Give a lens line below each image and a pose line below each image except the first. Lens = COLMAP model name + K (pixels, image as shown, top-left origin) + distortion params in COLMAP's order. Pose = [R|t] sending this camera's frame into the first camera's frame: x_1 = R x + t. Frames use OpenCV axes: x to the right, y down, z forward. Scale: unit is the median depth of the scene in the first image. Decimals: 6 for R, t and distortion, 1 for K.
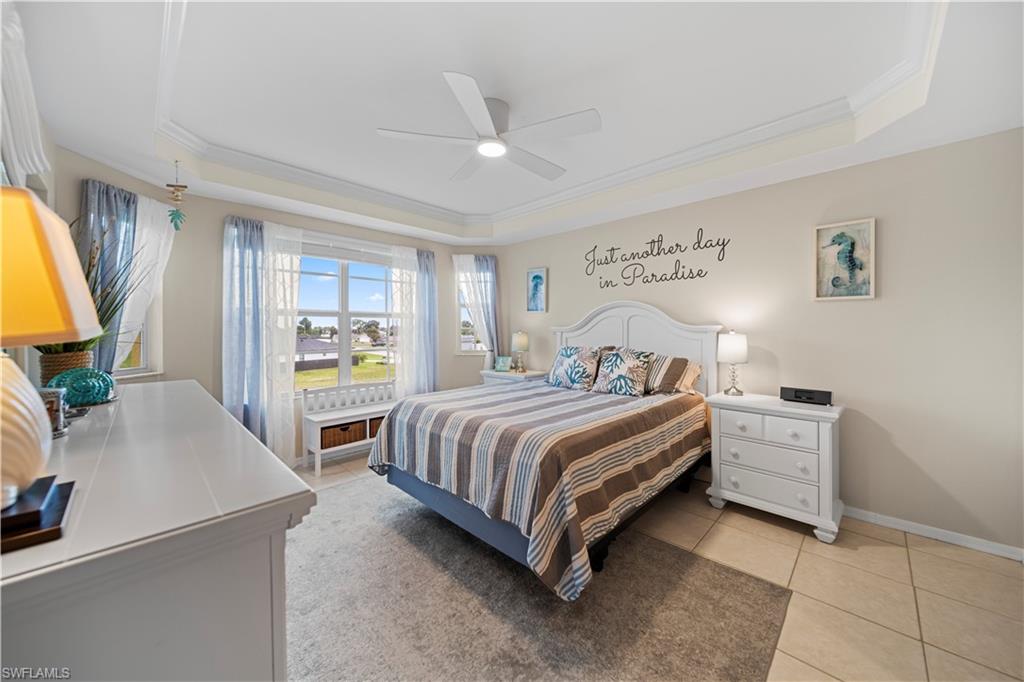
lens RADIAL K [[367.9, 0, 515.2], [0, 367.9, 342.9], [0, 0, 1]] dist [-0.001747, -0.000261]
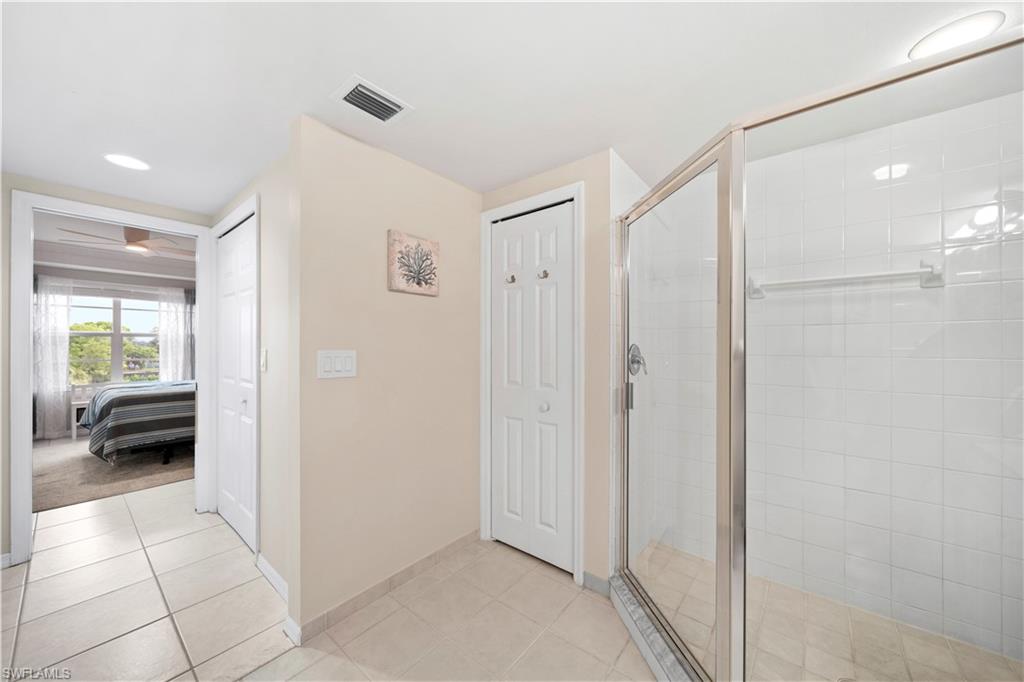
lens RADIAL K [[367.9, 0, 515.2], [0, 367.9, 342.9], [0, 0, 1]] dist [-0.001747, -0.000261]
pose [[0.996044, 0.000271, 0.088865, 0.943117], [0.003266, 0.999208, -0.039659, 0.018170], [-0.088805, 0.039792, 0.995254, -0.562106]]
